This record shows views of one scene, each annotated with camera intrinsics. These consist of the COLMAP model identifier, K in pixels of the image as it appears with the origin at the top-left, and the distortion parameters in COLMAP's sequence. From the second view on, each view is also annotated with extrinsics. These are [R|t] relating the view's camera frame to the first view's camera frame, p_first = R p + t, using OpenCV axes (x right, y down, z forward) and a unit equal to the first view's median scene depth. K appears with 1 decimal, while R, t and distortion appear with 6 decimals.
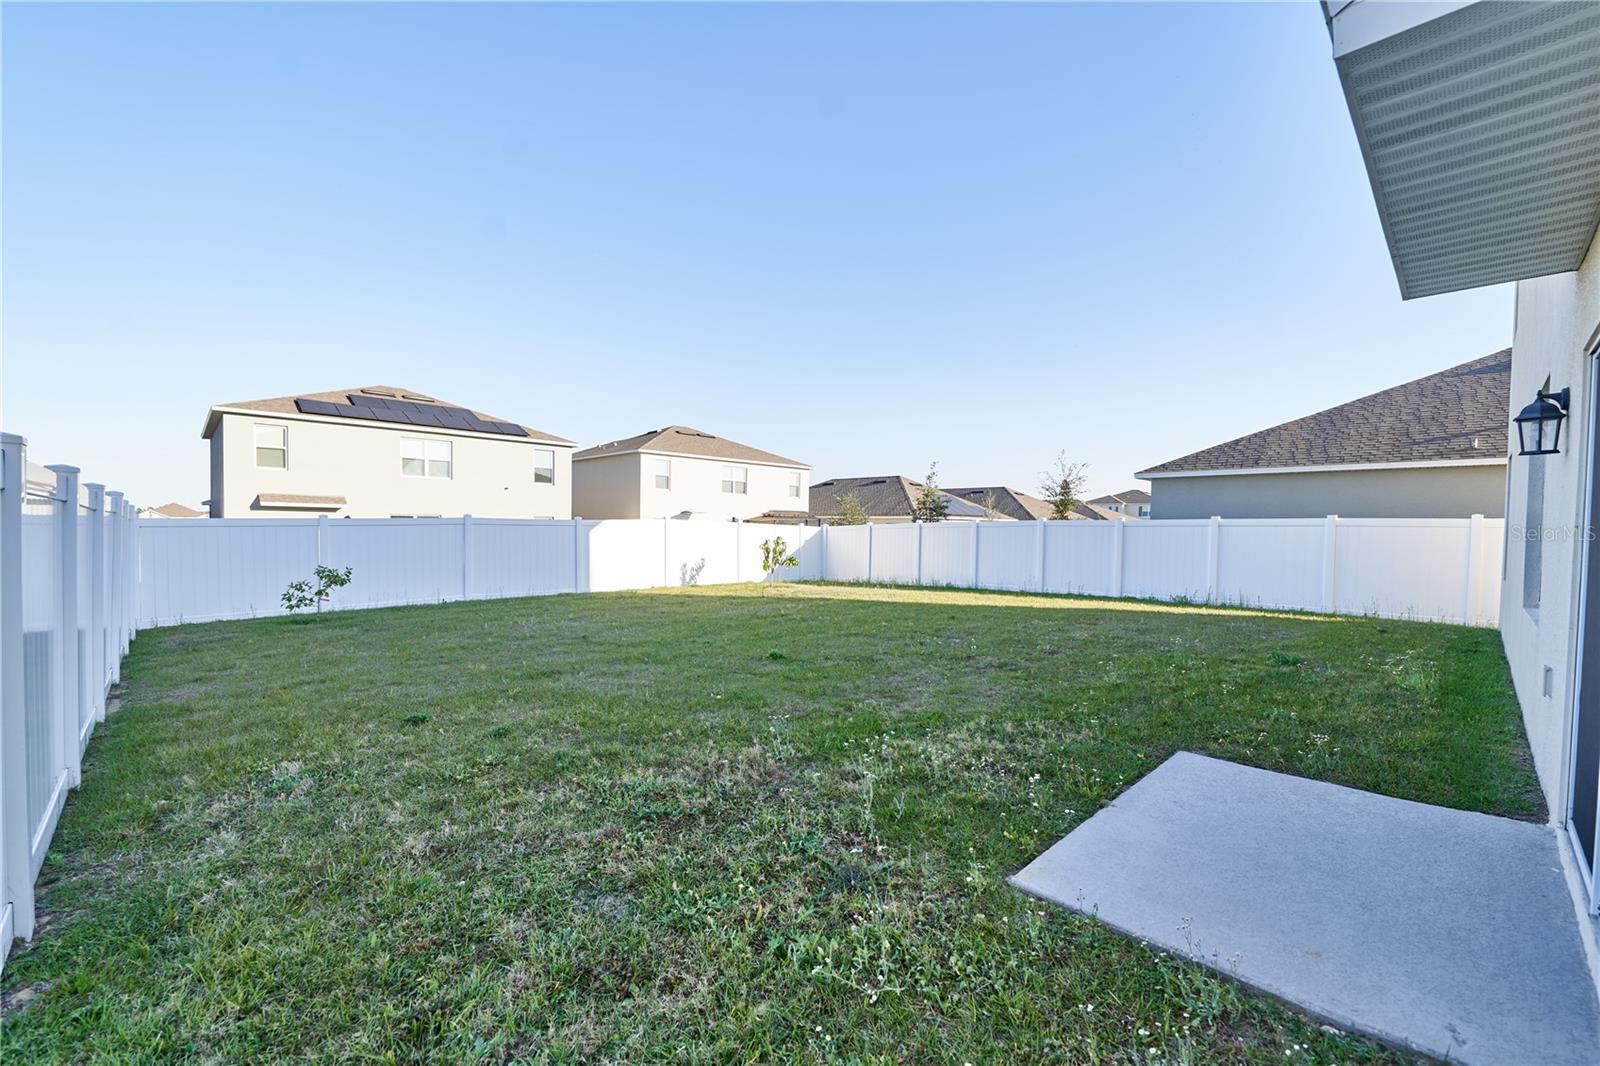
lens RADIAL K [[643.2, 0, 805.3], [0, 643.2, 538.9], [0, 0, 1]] dist [0.012124, -0.009552]
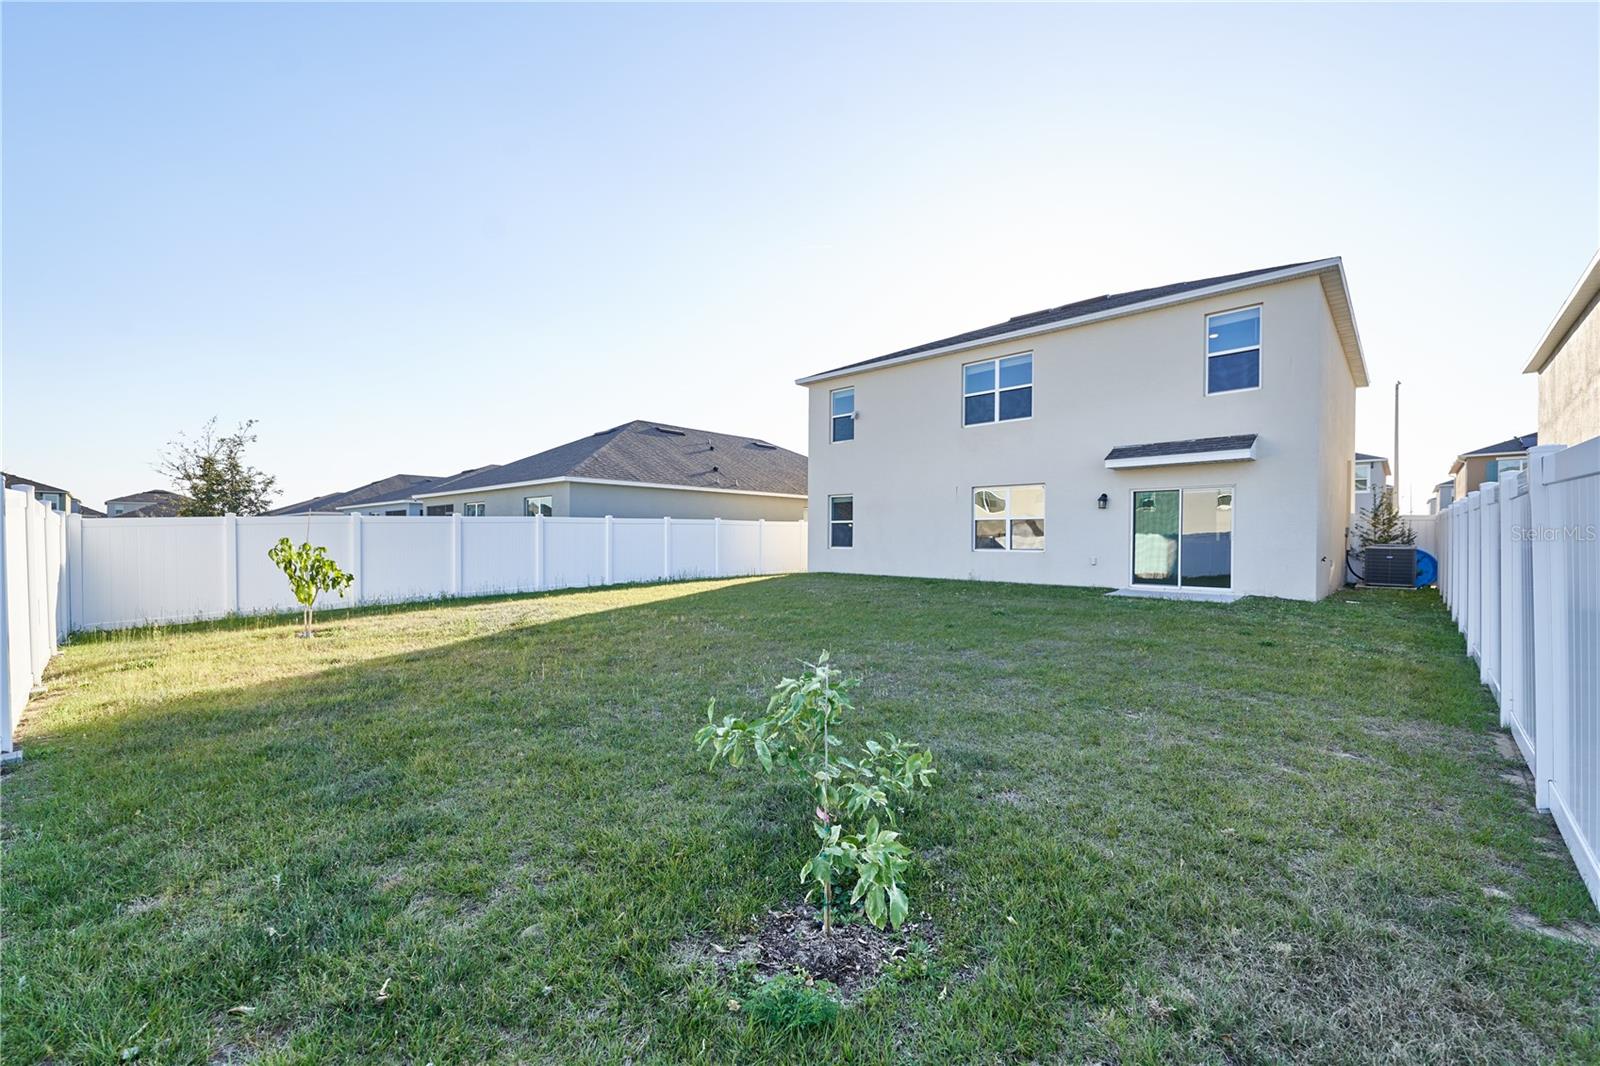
lens RADIAL K [[643.2, 0, 805.3], [0, 643.2, 538.9], [0, 0, 1]] dist [0.012124, -0.009552]
pose [[-0.038768, -0.003586, 0.999242, -0.676622], [0.010160, 0.999940, 0.003983, 0.011374], [-0.999197, 0.010307, -0.038730, 0.770501]]
